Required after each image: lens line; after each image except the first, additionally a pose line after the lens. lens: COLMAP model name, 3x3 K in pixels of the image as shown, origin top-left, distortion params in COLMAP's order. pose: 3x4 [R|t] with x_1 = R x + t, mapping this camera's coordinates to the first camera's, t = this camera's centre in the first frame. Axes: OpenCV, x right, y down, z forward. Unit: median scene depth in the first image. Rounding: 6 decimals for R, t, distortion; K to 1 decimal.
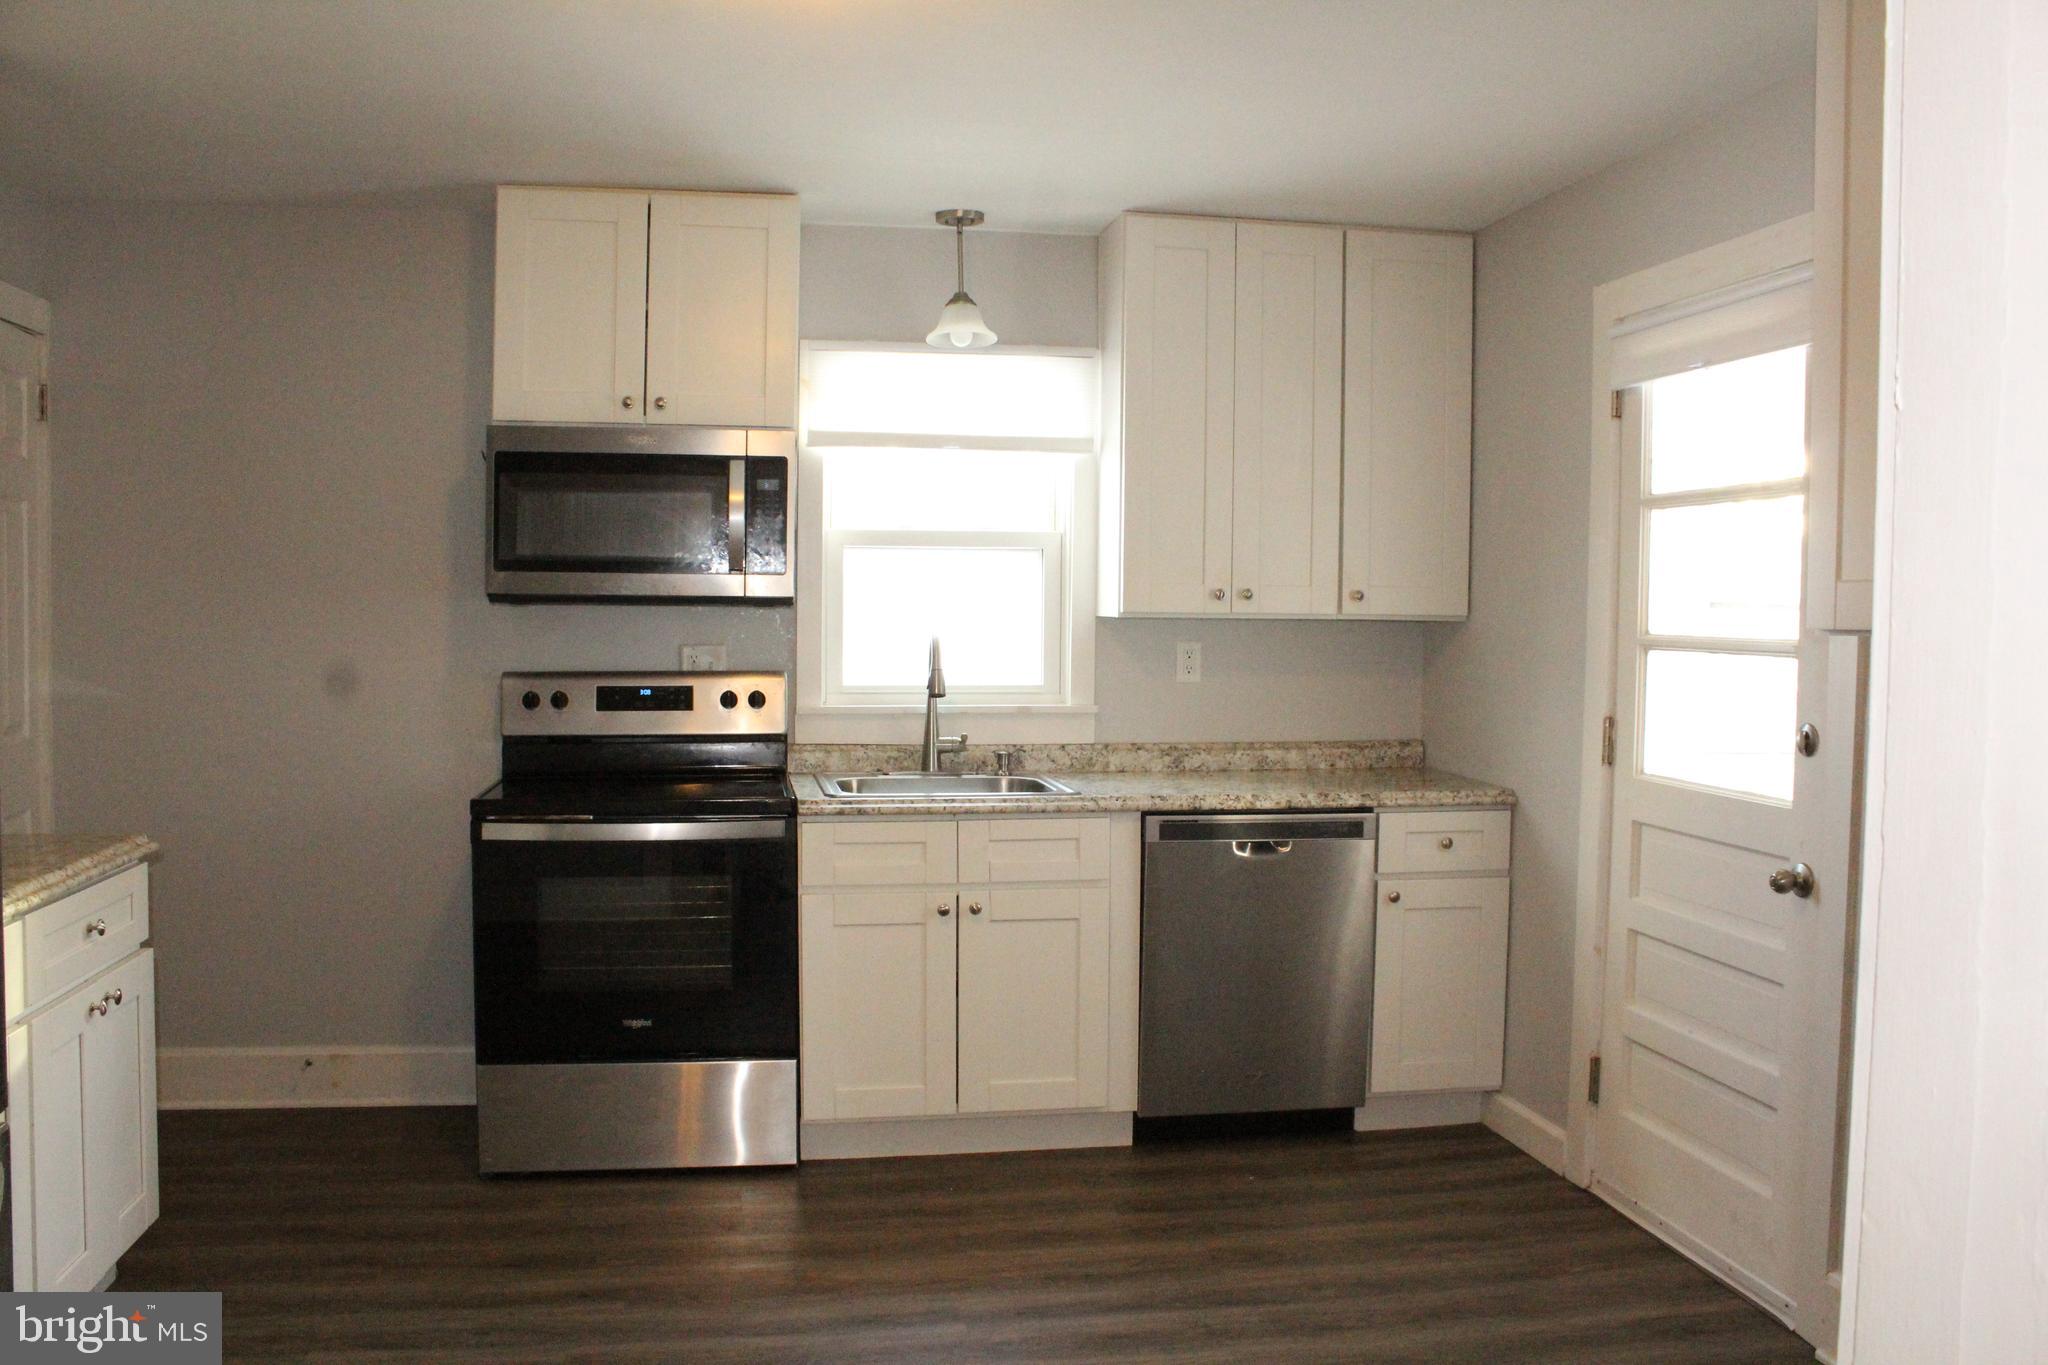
lens RADIAL K [[1713.7, 0, 1010.8], [0, 1713.7, 690.1], [0, 0, 1]] dist [-0.165609, 0.150674]
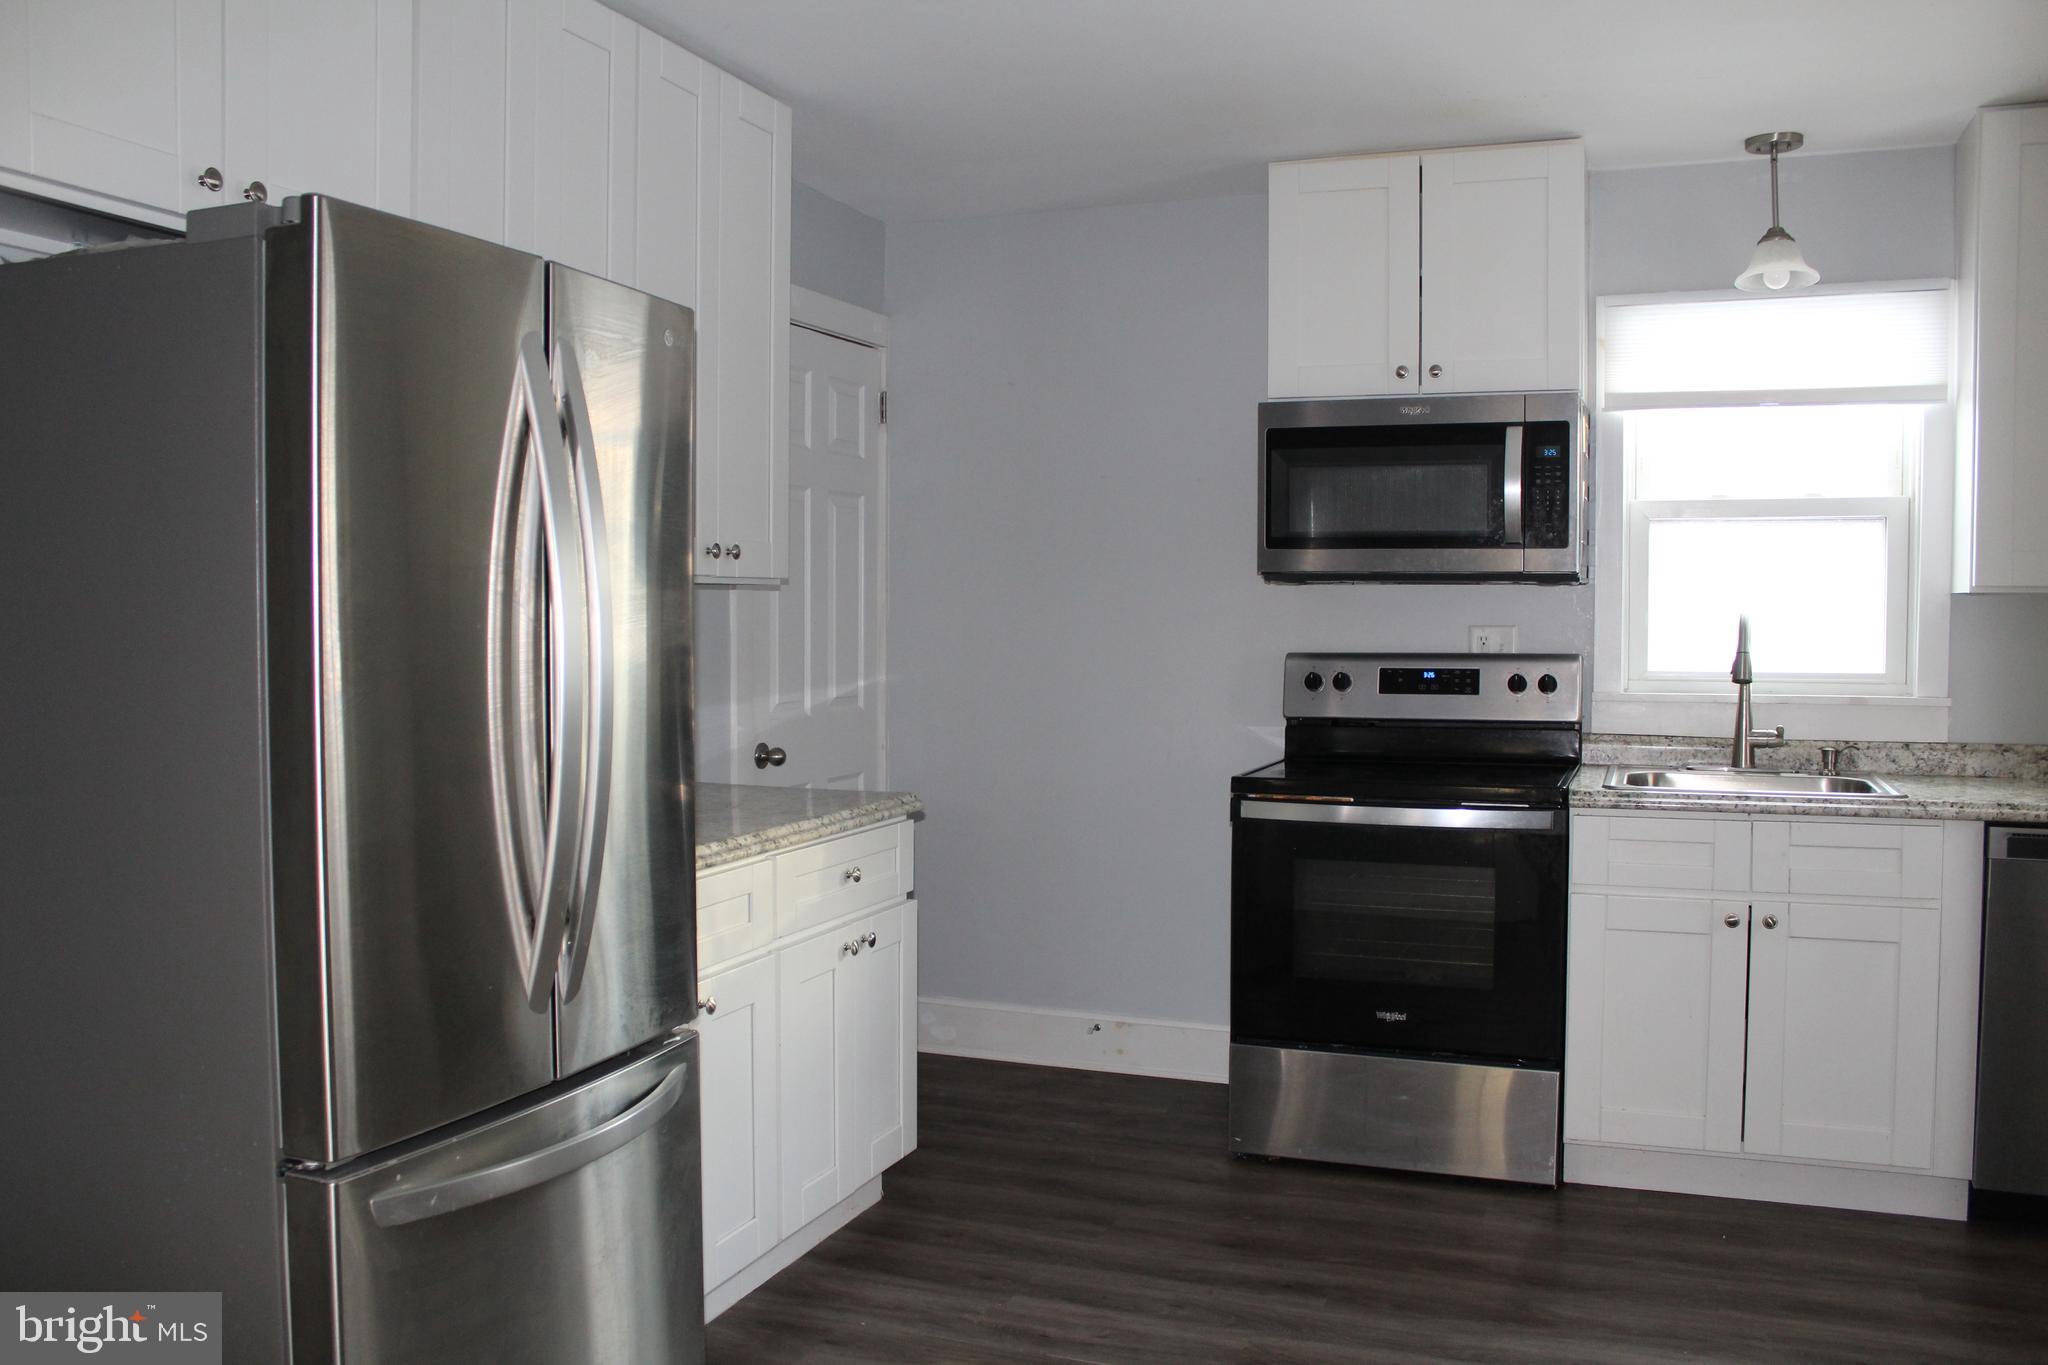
lens RADIAL K [[1713.7, 0, 1010.8], [0, 1713.7, 690.1], [0, 0, 1]] dist [-0.165609, 0.150674]
pose [[0.856788, 0.015244, -0.515443, 0.081885], [-0.017102, 0.999853, 0.001143, 0.013771], [0.515385, 0.007835, 0.856923, 0.061471]]
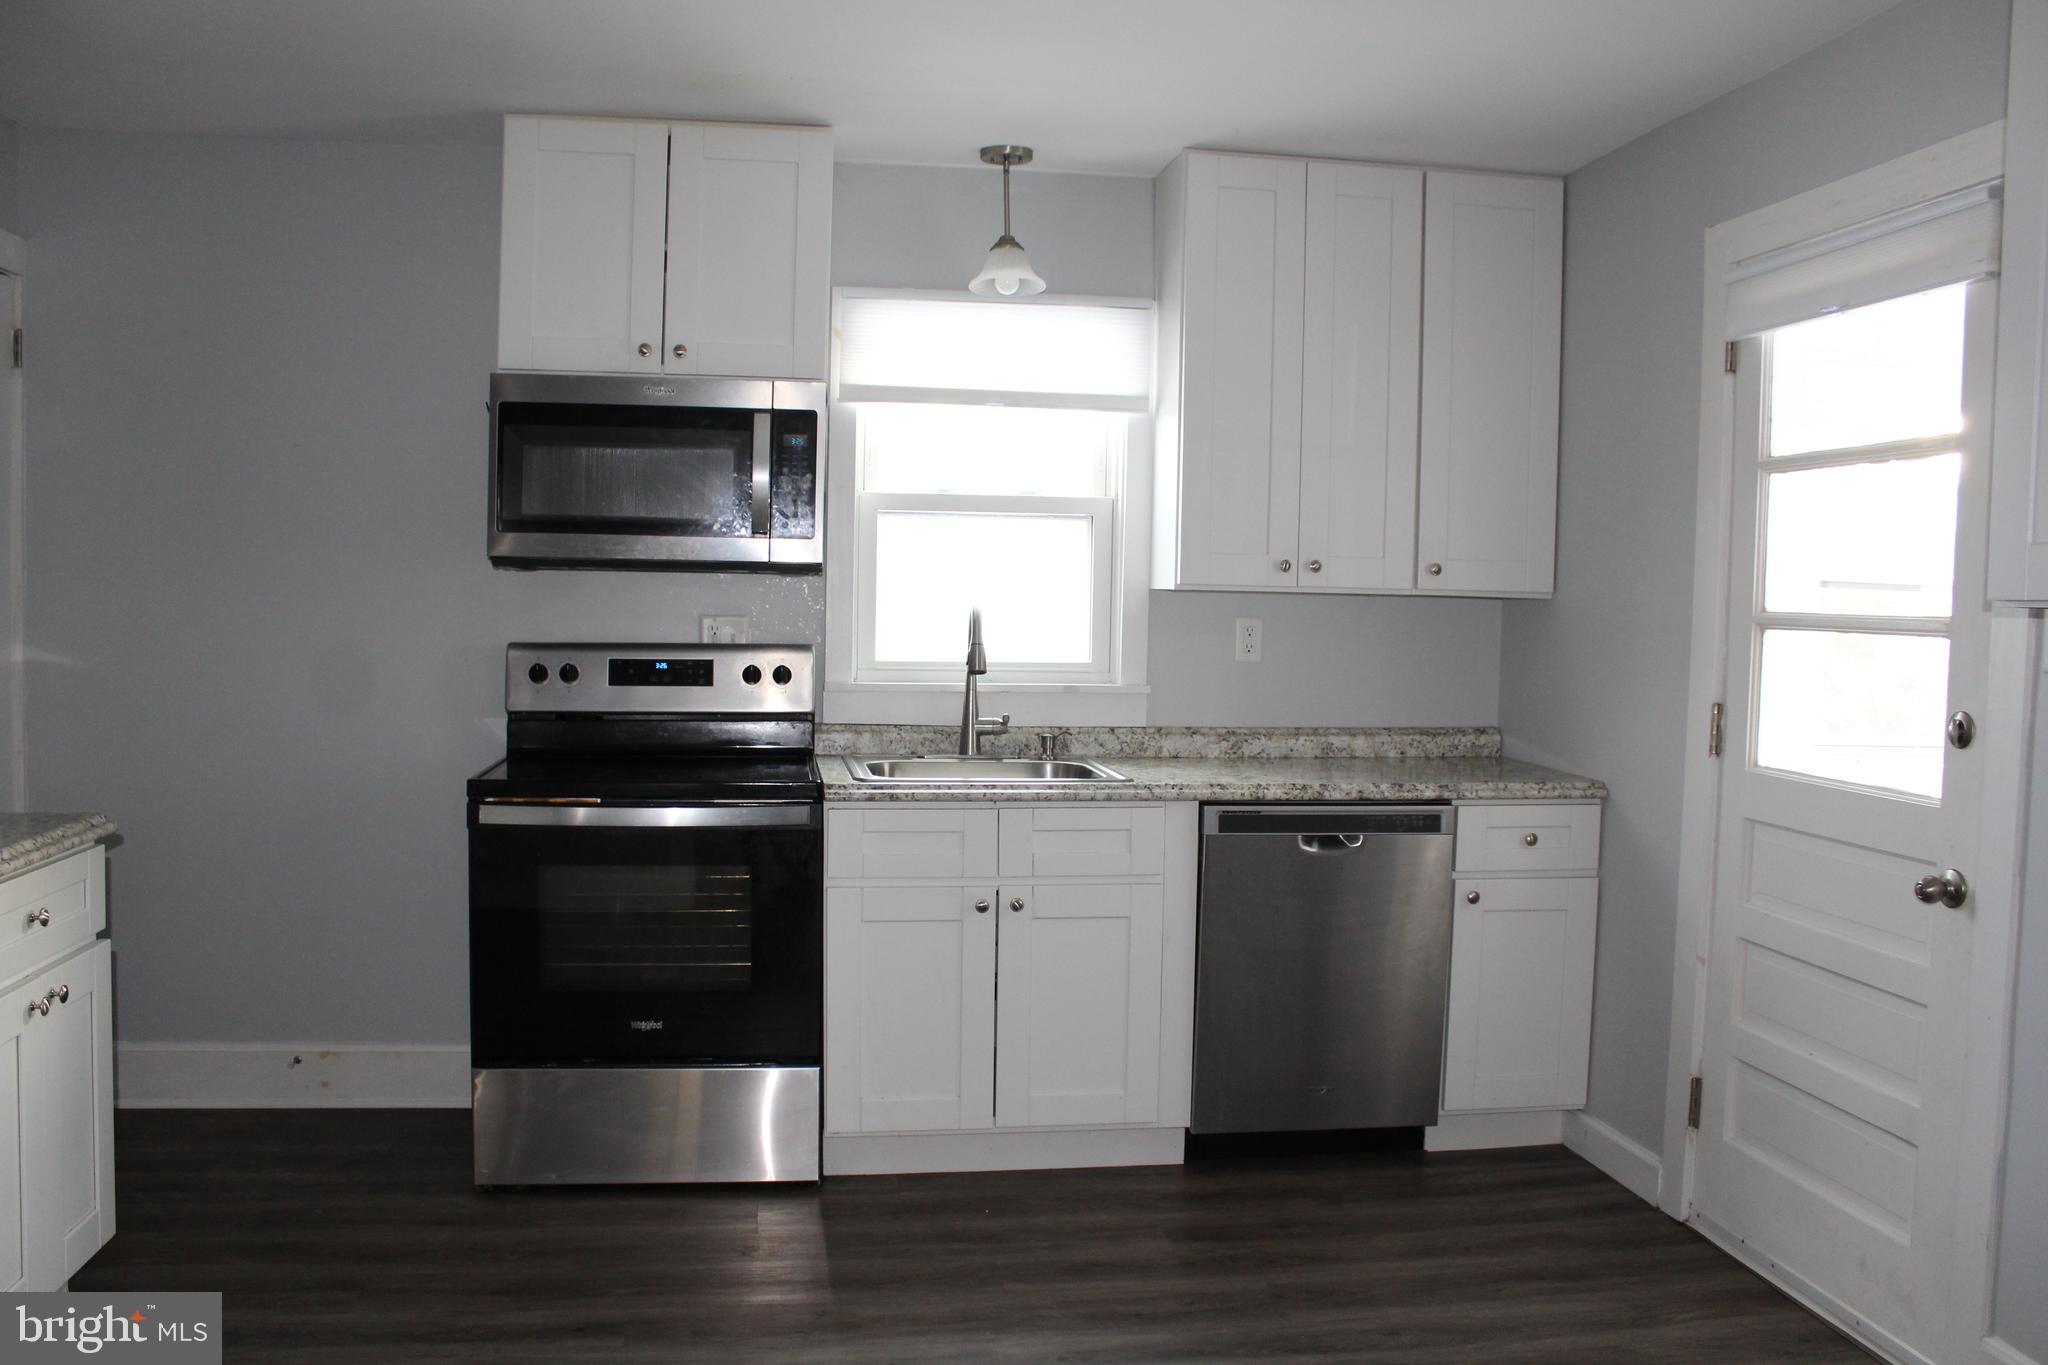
lens RADIAL K [[1713.7, 0, 1010.8], [0, 1713.7, 690.1], [0, 0, 1]] dist [-0.165609, 0.150674]
pose [[0.999724, 0.010983, -0.020750, -0.006039], [-0.010818, 0.999909, 0.008061, 0.005324], [0.020836, -0.007834, 0.999752, 0.083826]]
